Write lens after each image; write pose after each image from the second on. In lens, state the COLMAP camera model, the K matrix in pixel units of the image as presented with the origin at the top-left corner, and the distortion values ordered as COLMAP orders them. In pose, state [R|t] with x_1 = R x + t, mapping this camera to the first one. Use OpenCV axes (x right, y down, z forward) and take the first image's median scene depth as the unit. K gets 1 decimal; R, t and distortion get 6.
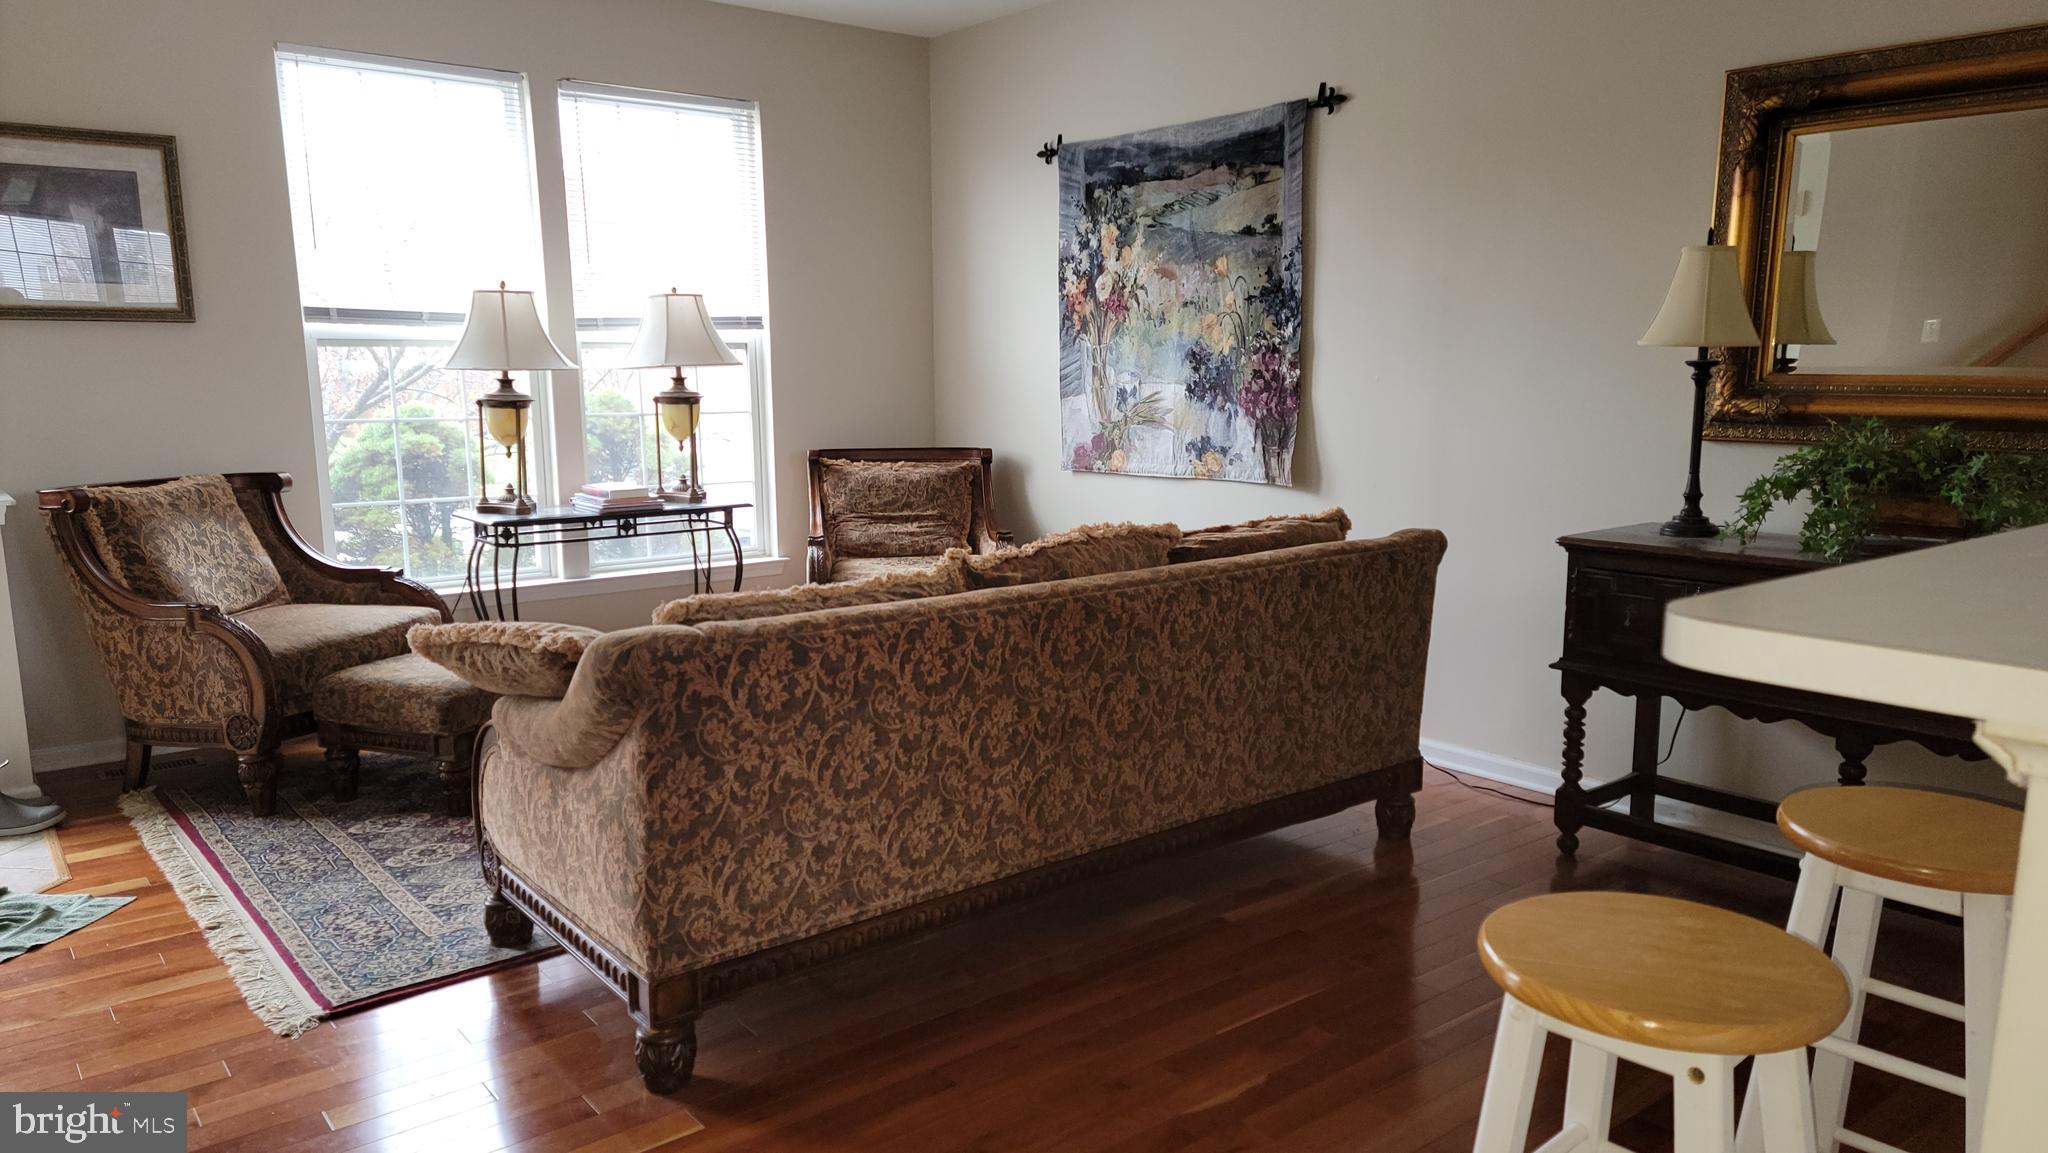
lens RADIAL K [[1393.6, 0, 1039.4], [0, 1393.6, 594.7], [0, 0, 1]] dist [0.103641, -0.091357]
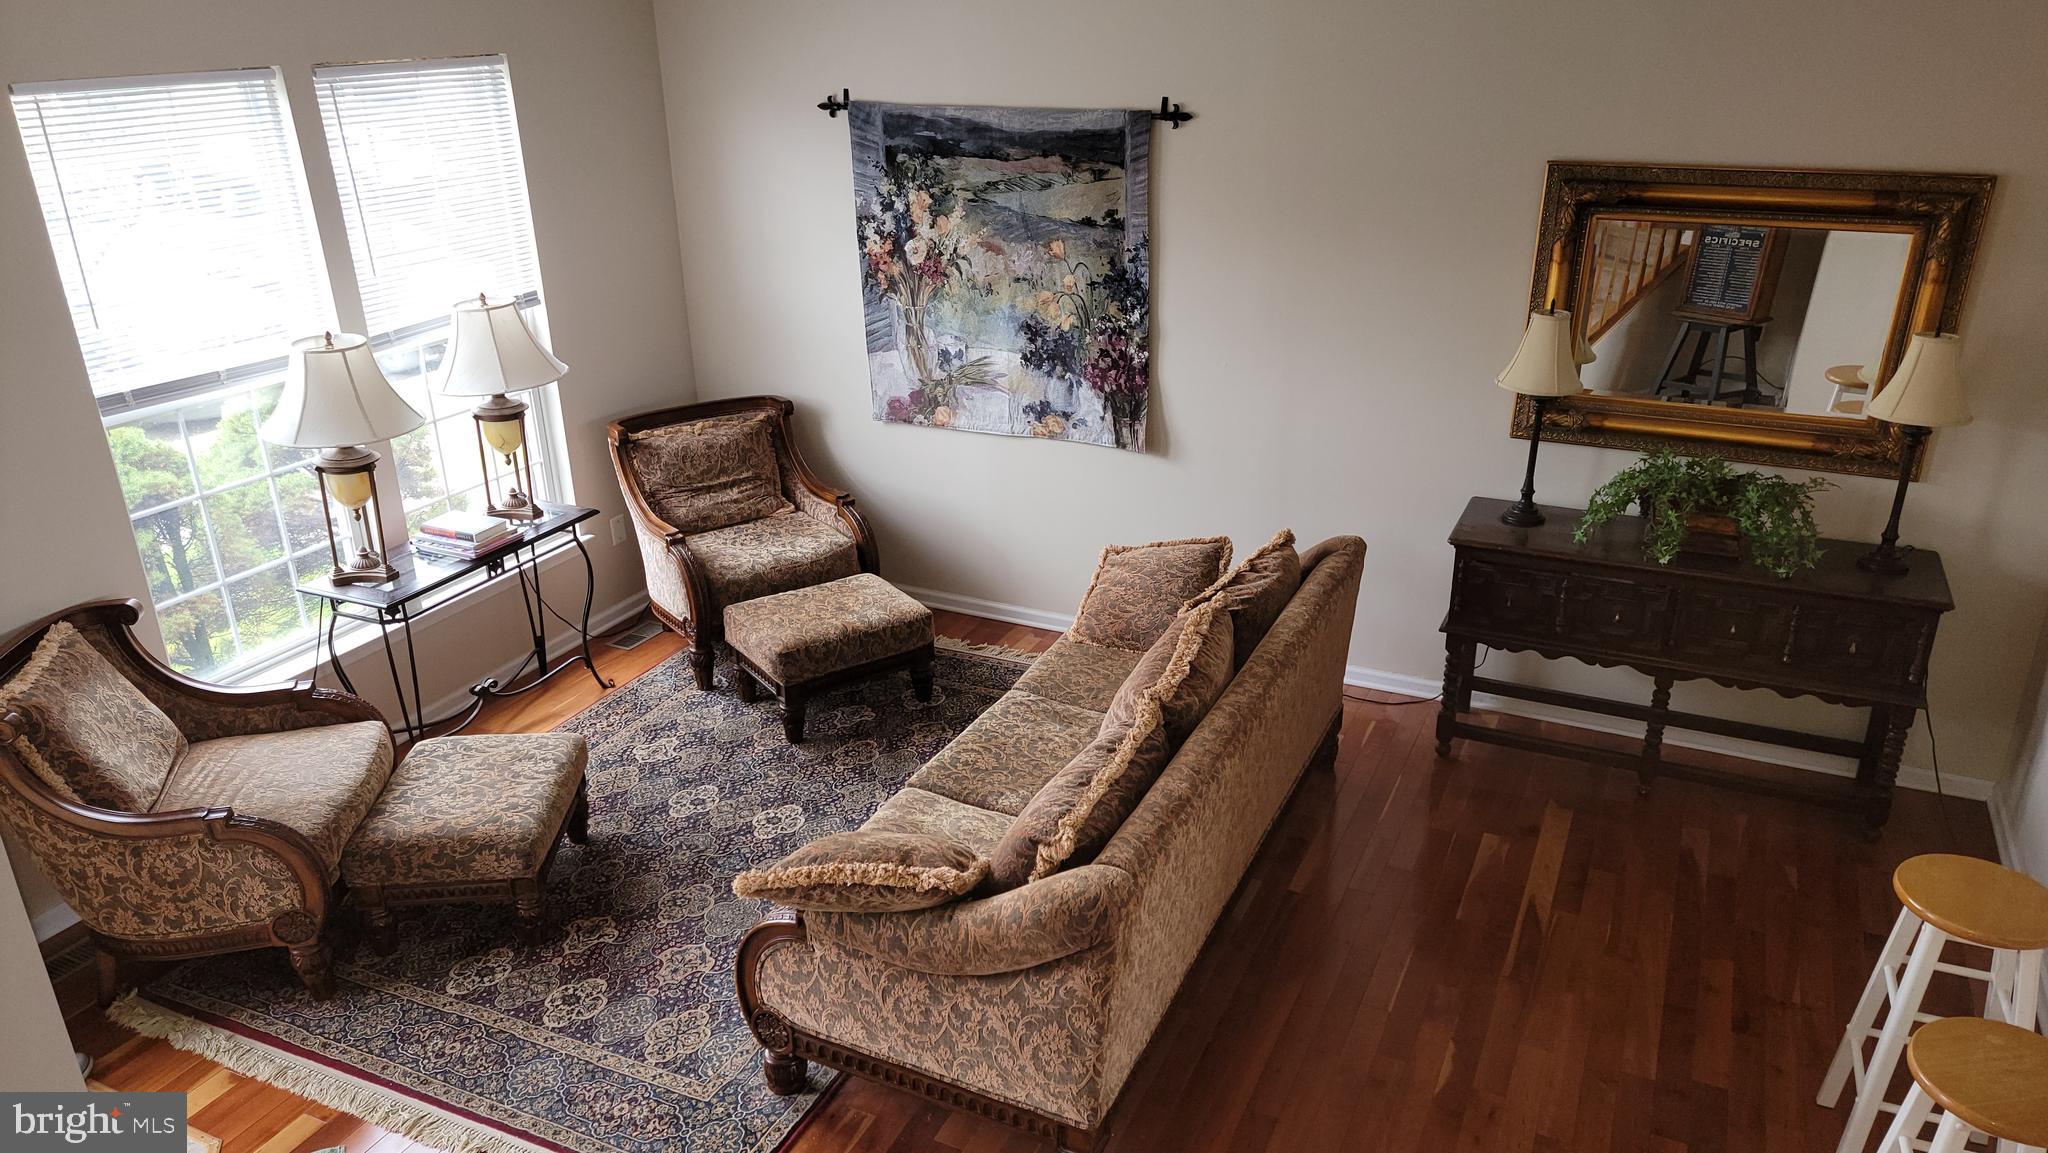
lens RADIAL K [[1402.0, 0, 1028.1], [0, 1402.0, 588.3], [0, 0, 1]] dist [0.088366, -0.079727]
pose [[0.902312, -0.176222, 0.393420, -0.371809], [0.081517, 0.965914, 0.245695, -0.256256], [-0.423307, -0.189623, 0.885920, -0.000626]]
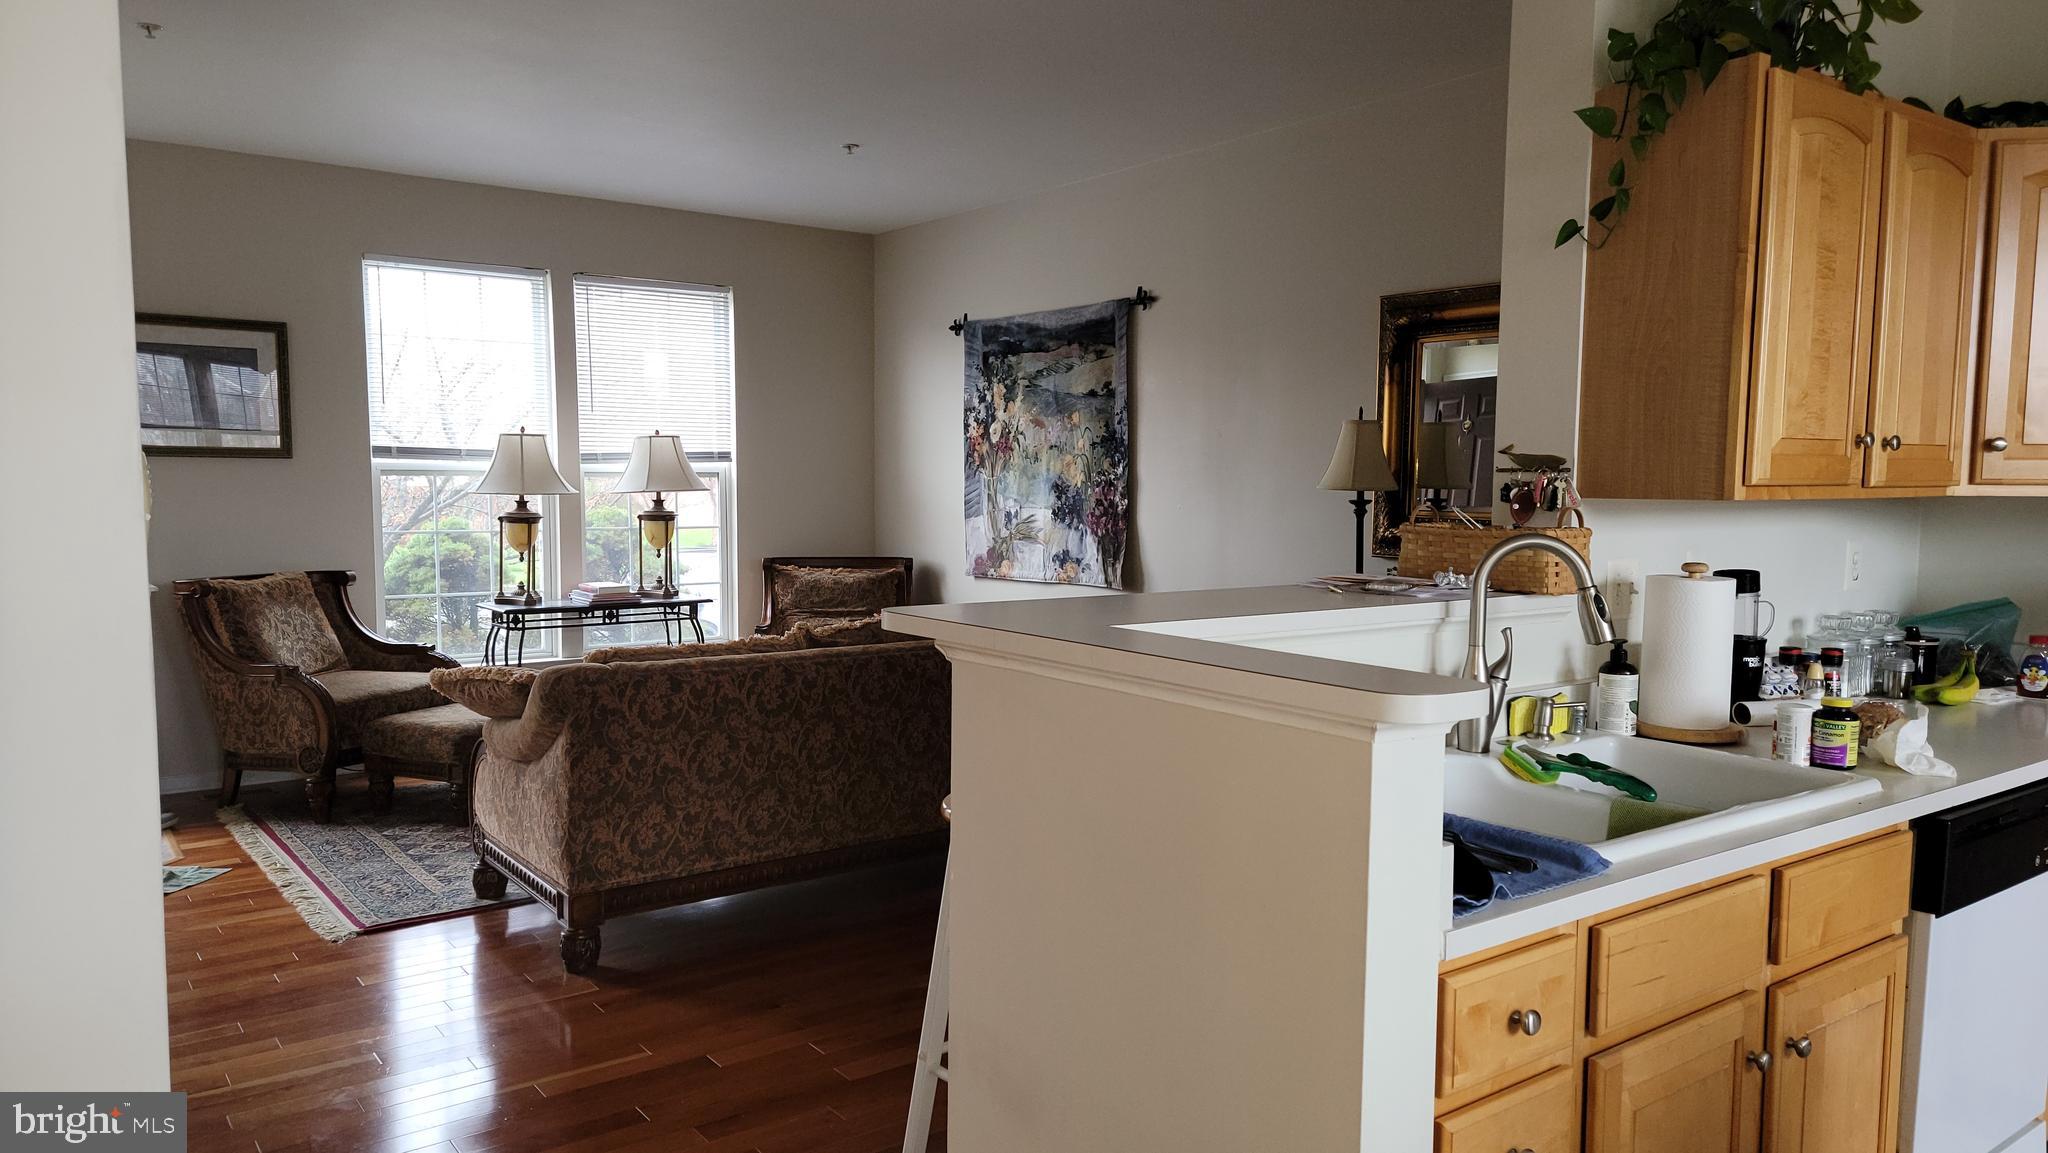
lens RADIAL K [[1402.0, 0, 1028.1], [0, 1402.0, 588.3], [0, 0, 1]] dist [0.088366, -0.079727]
pose [[0.999223, 0.012053, -0.037520, 0.139855], [-0.015279, 0.996098, -0.086927, 0.033980], [0.036326, 0.087432, 0.995508, -0.276356]]
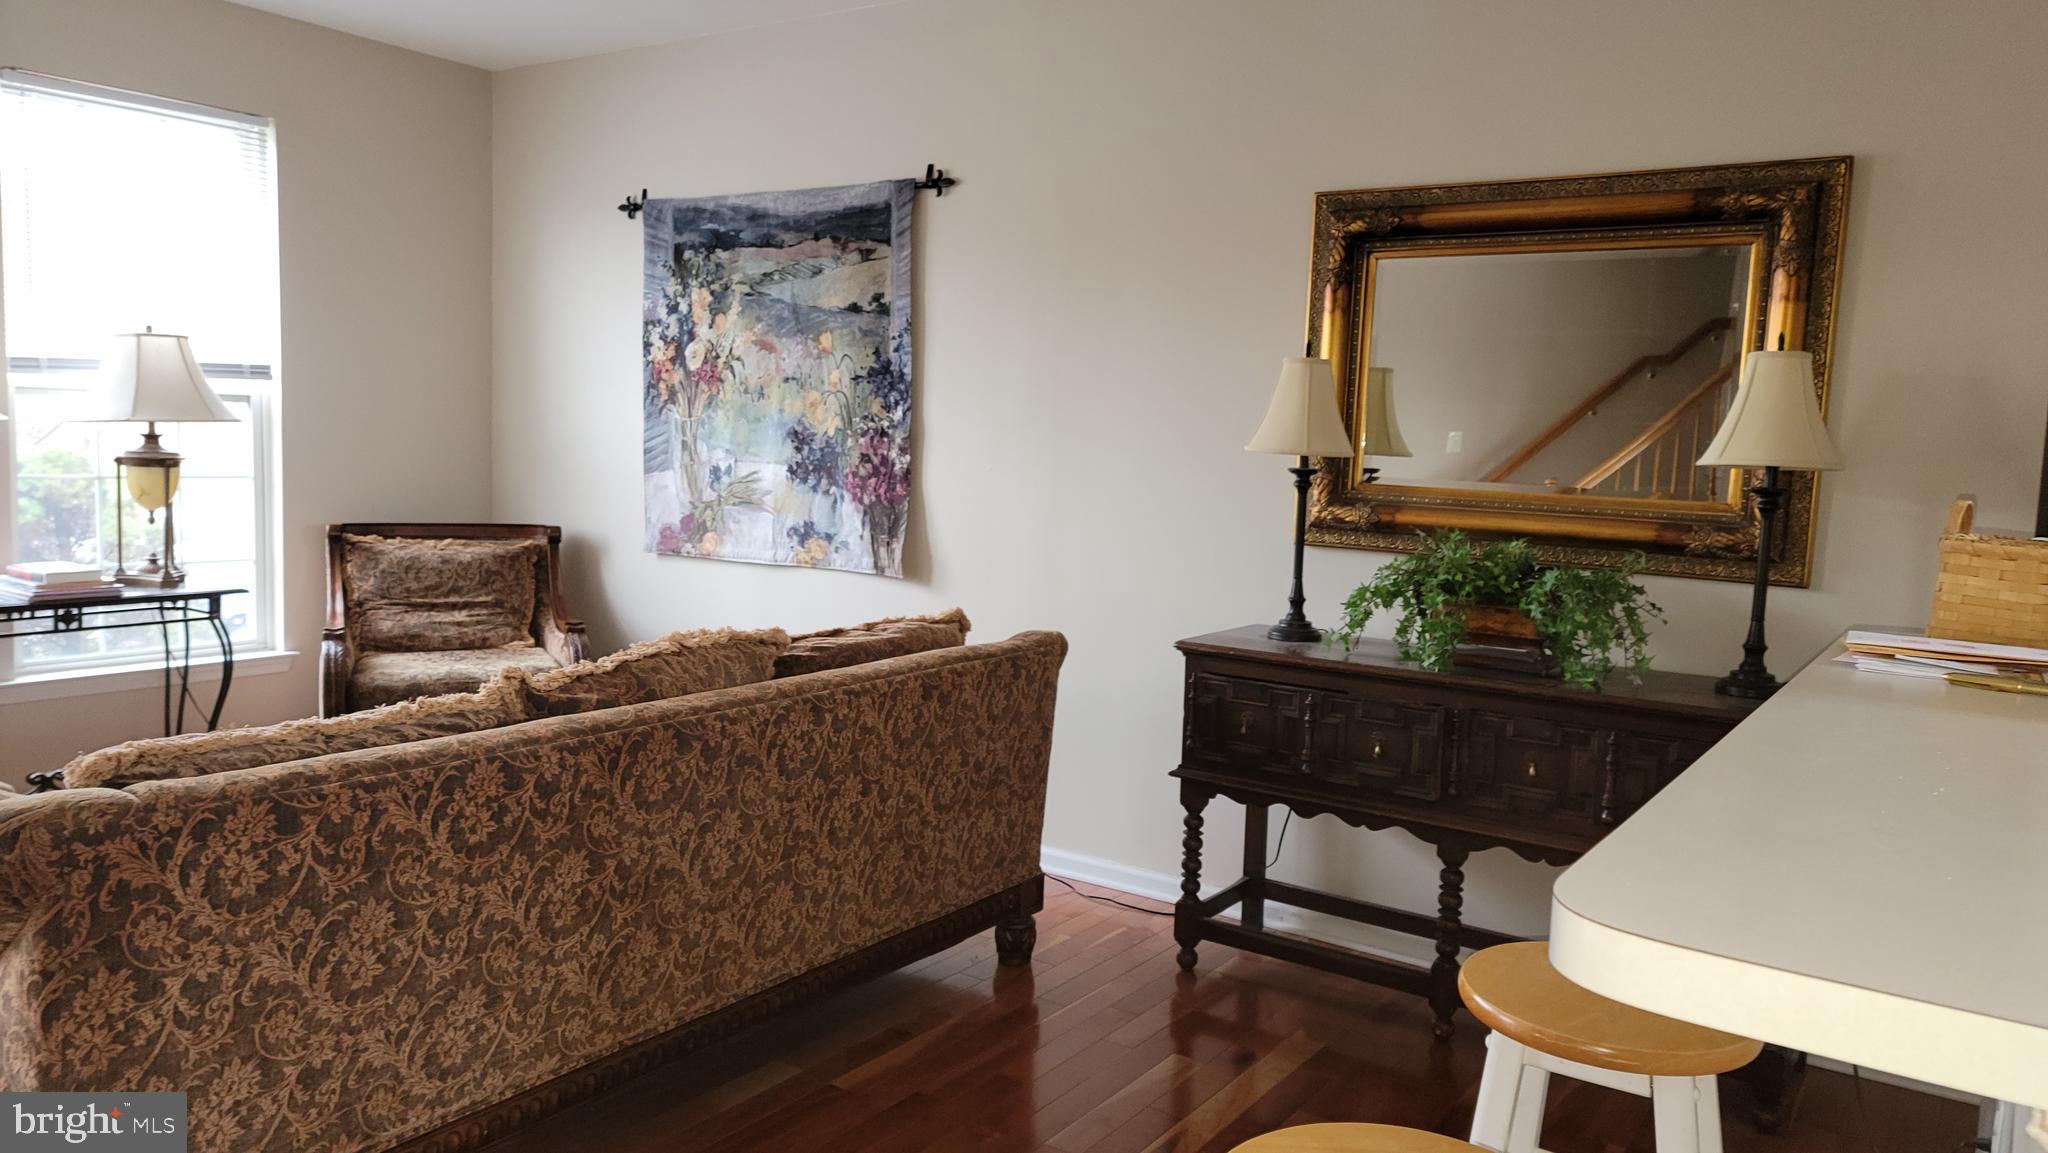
lens RADIAL K [[1411.6, 0, 1043.5], [0, 1411.6, 565.0], [0, 0, 1]] dist [0.087363, -0.080238]
pose [[0.957230, 0.013064, 0.289033, -0.002875], [0.007350, 0.997560, -0.069432, -0.019172], [-0.289235, 0.068587, 0.954798, 0.064940]]
